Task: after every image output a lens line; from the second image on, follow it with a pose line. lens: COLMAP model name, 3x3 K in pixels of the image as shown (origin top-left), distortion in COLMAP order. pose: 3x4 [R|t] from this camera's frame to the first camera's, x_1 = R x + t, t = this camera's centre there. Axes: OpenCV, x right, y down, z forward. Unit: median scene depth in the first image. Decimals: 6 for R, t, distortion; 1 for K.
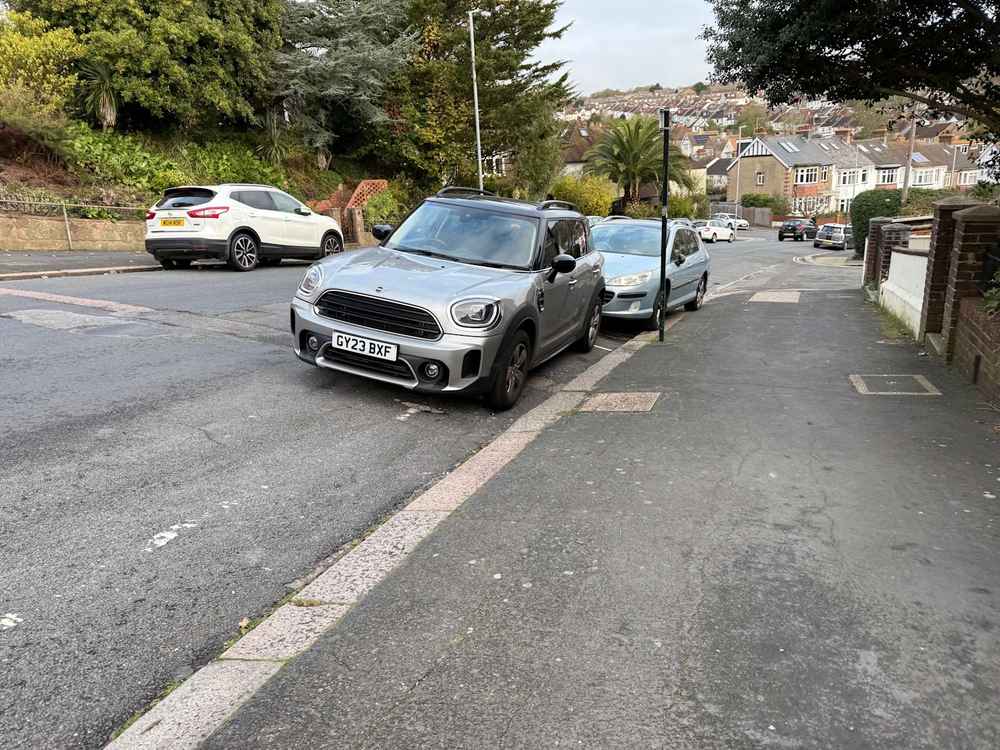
lens RADIAL K [[734.7, 0, 498.2], [0, 734.7, 372.9], [0, 0, 1]] dist [0.077316, -0.003461]
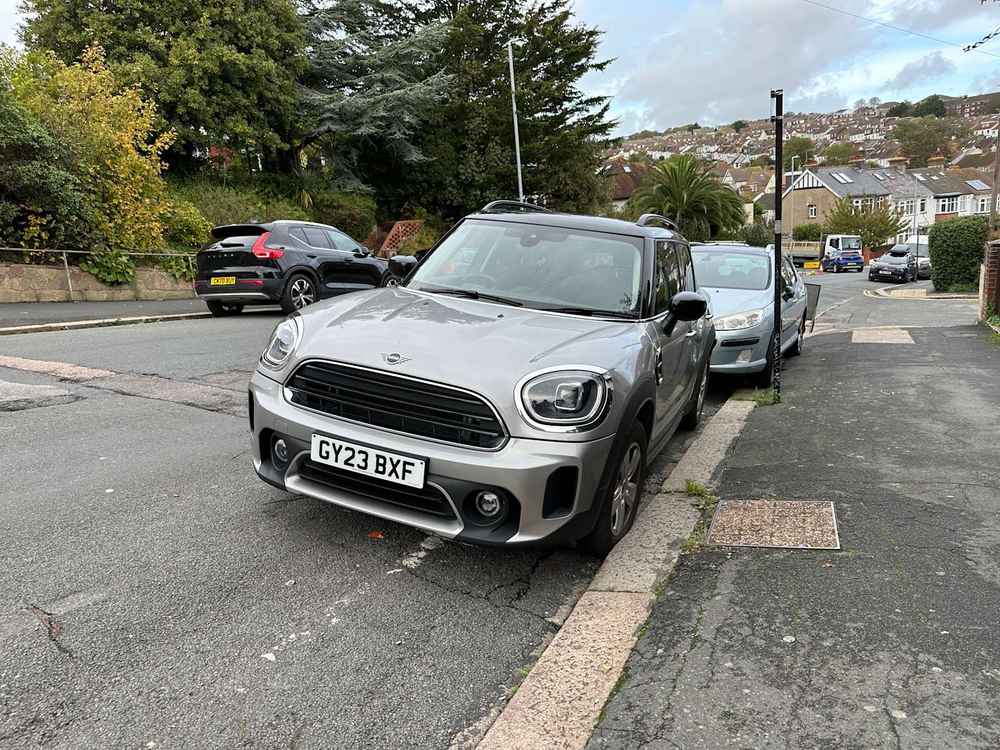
lens RADIAL K [[734.7, 0, 498.2], [0, 734.7, 372.9], [0, 0, 1]] dist [0.077316, -0.003461]
pose [[0.998619, -0.014339, -0.050550, -0.052914], [0.011557, 0.998425, -0.054899, -0.069910], [0.051257, 0.054239, 0.997212, 0.442399]]
